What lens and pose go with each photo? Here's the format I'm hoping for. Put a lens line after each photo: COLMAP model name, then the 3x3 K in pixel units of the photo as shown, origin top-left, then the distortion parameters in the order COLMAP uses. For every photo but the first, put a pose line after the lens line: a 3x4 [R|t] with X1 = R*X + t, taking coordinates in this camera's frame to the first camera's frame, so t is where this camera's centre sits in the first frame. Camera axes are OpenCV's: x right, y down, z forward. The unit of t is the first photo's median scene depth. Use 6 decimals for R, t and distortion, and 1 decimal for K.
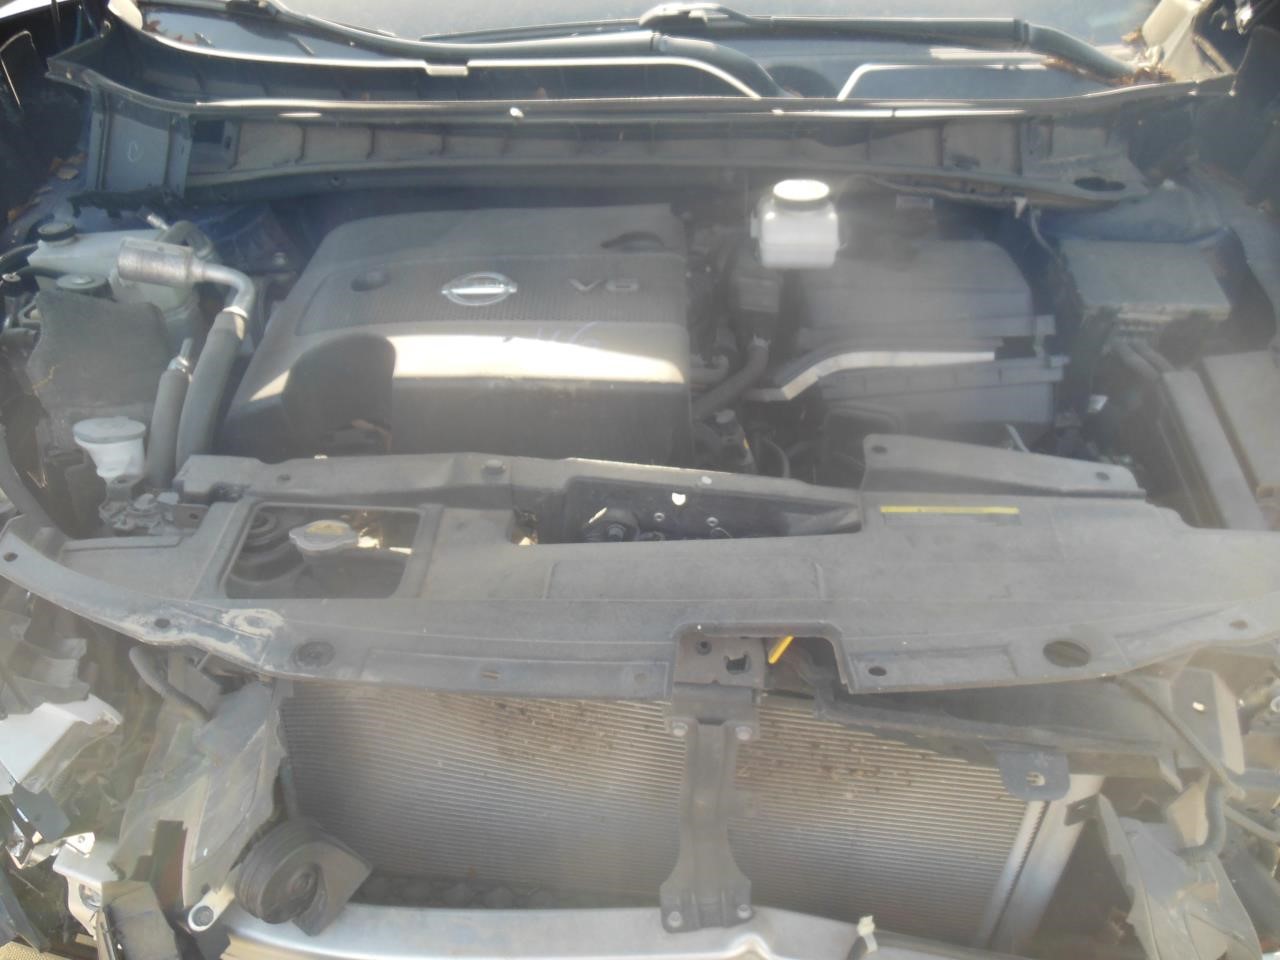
lens RADIAL K [[968.6, 0, 637.9], [0, 968.6, 486.4], [0, 0, 1]] dist [-0.063586, 0.092513]
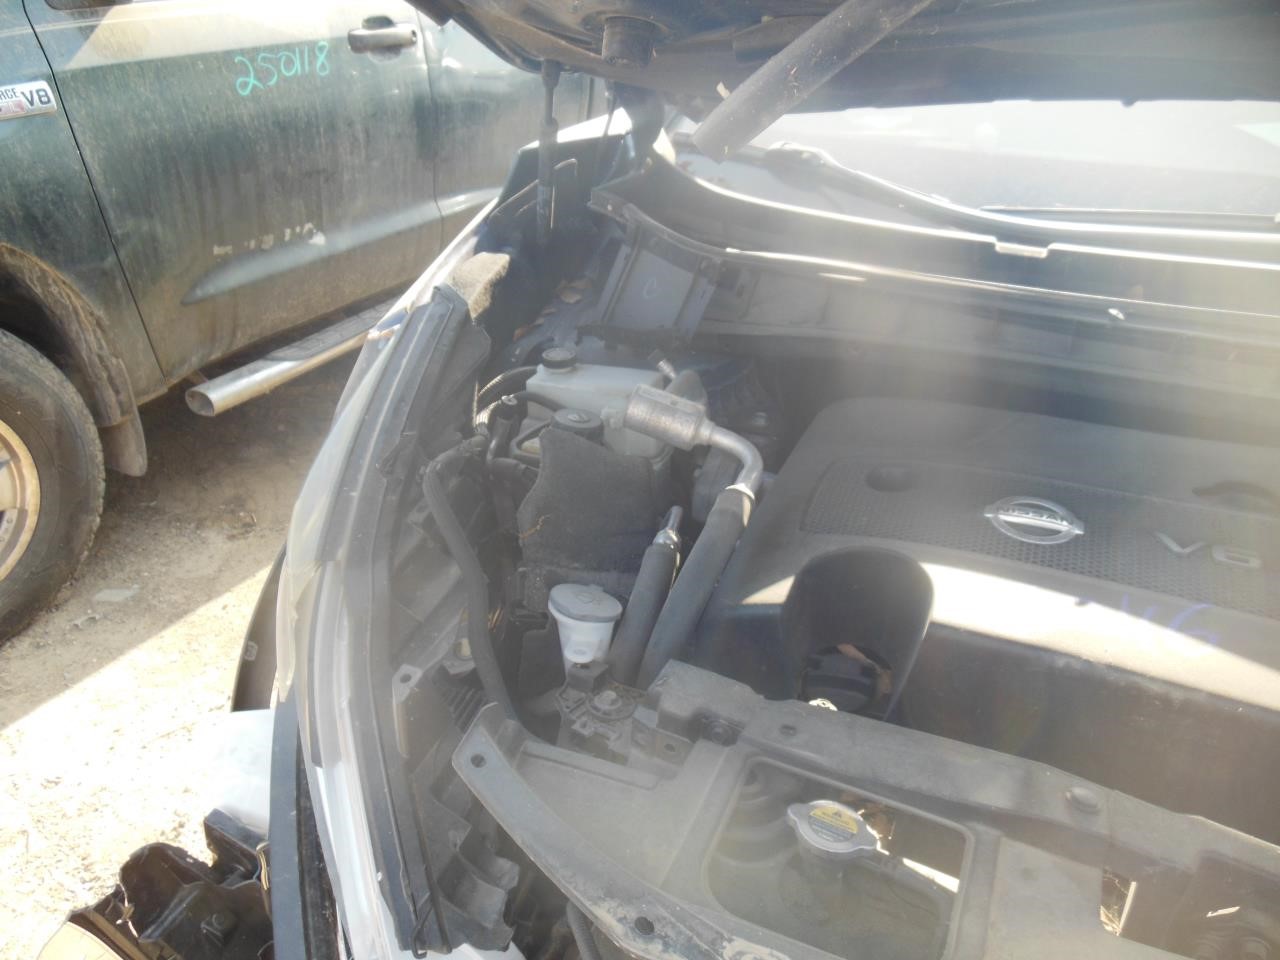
lens RADIAL K [[968.6, 0, 637.9], [0, 968.6, 486.4], [0, 0, 1]] dist [-0.063586, 0.092513]
pose [[0.925404, 0.200253, -0.321754, -0.233206], [-0.242452, 0.965351, -0.096508, -0.081920], [0.291279, 0.167318, 0.941892, 0.166256]]
